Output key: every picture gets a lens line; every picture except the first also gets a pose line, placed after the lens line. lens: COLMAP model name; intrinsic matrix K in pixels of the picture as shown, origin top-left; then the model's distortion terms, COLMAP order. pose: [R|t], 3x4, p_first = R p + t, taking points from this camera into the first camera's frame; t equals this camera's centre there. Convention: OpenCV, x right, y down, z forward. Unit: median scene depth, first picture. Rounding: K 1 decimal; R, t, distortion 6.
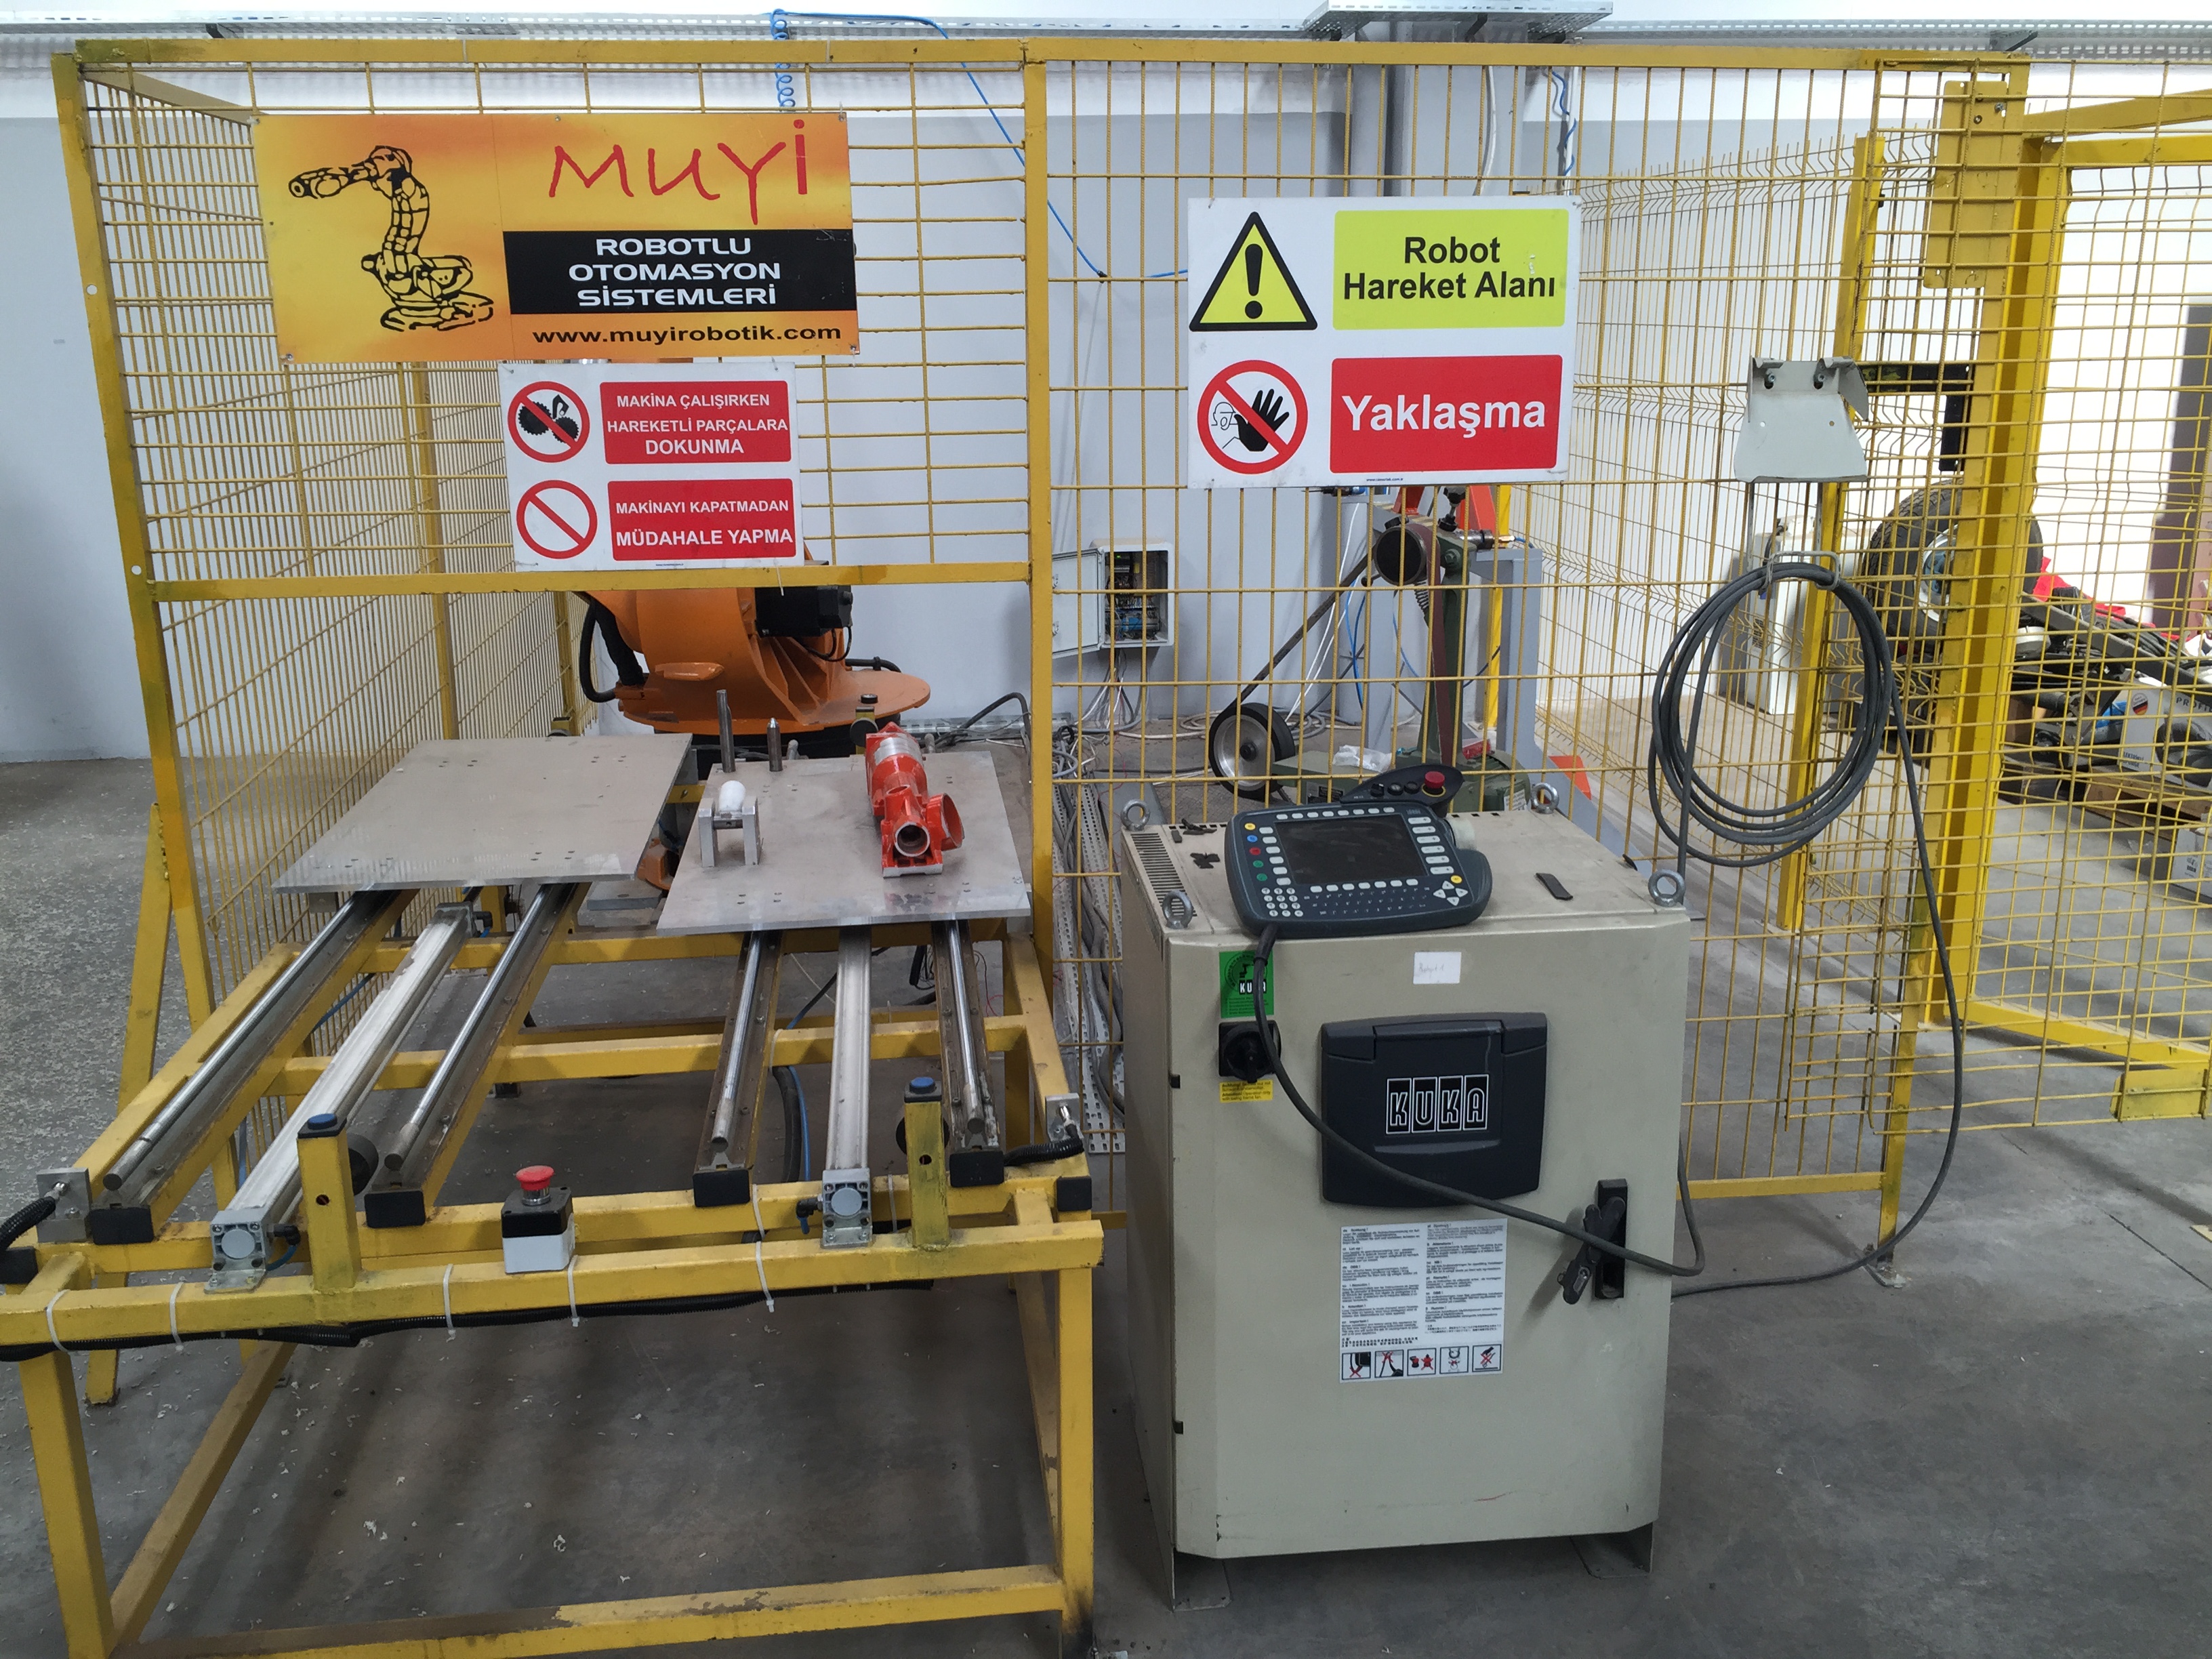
lens RADIAL K [[1898.9, 0, 1104.0], [0, 1898.9, 826.5], [0, 0, 1]] dist [0.071161, -0.088309]
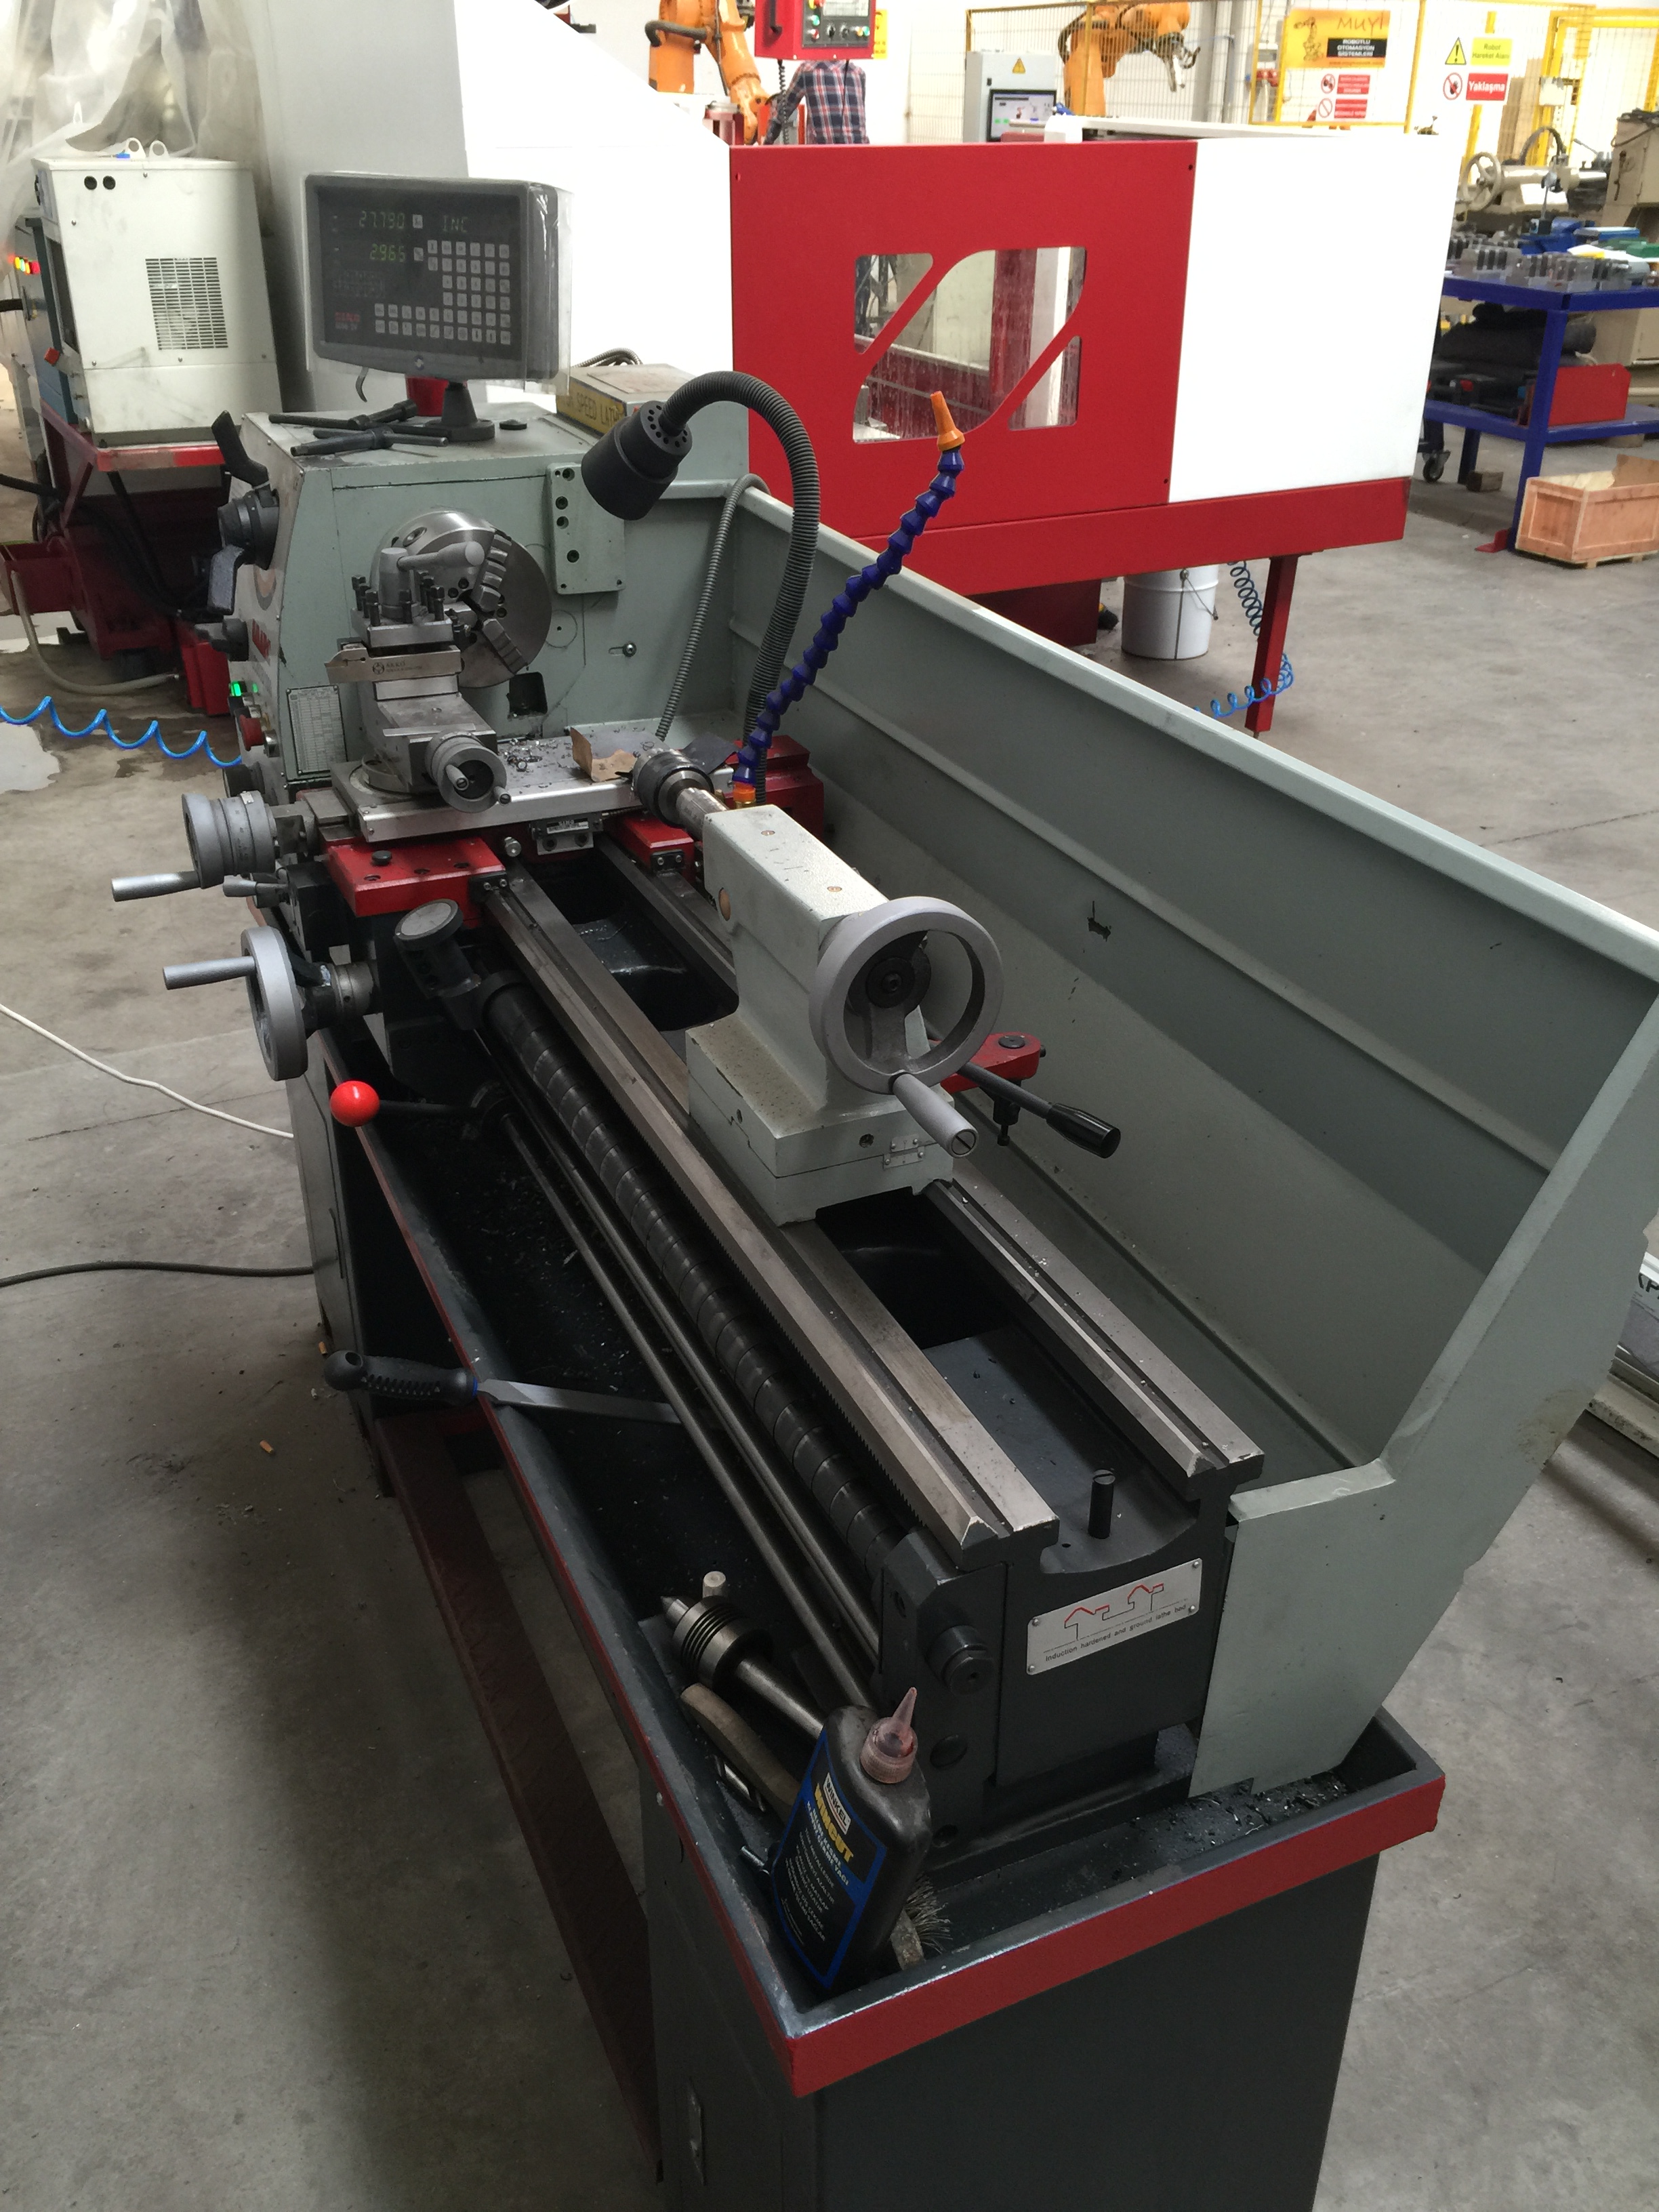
lens RADIAL K [[1898.9, 0, 833.1], [0, 1898.9, 1101.0], [0, 0, 1]] dist [0.071161, -0.088309]
pose [[0.949451, -0.126951, 0.287101, -2.983965], [0.054360, 0.967251, 0.247932, 0.912906], [-0.309174, -0.219793, 0.925258, -3.343488]]
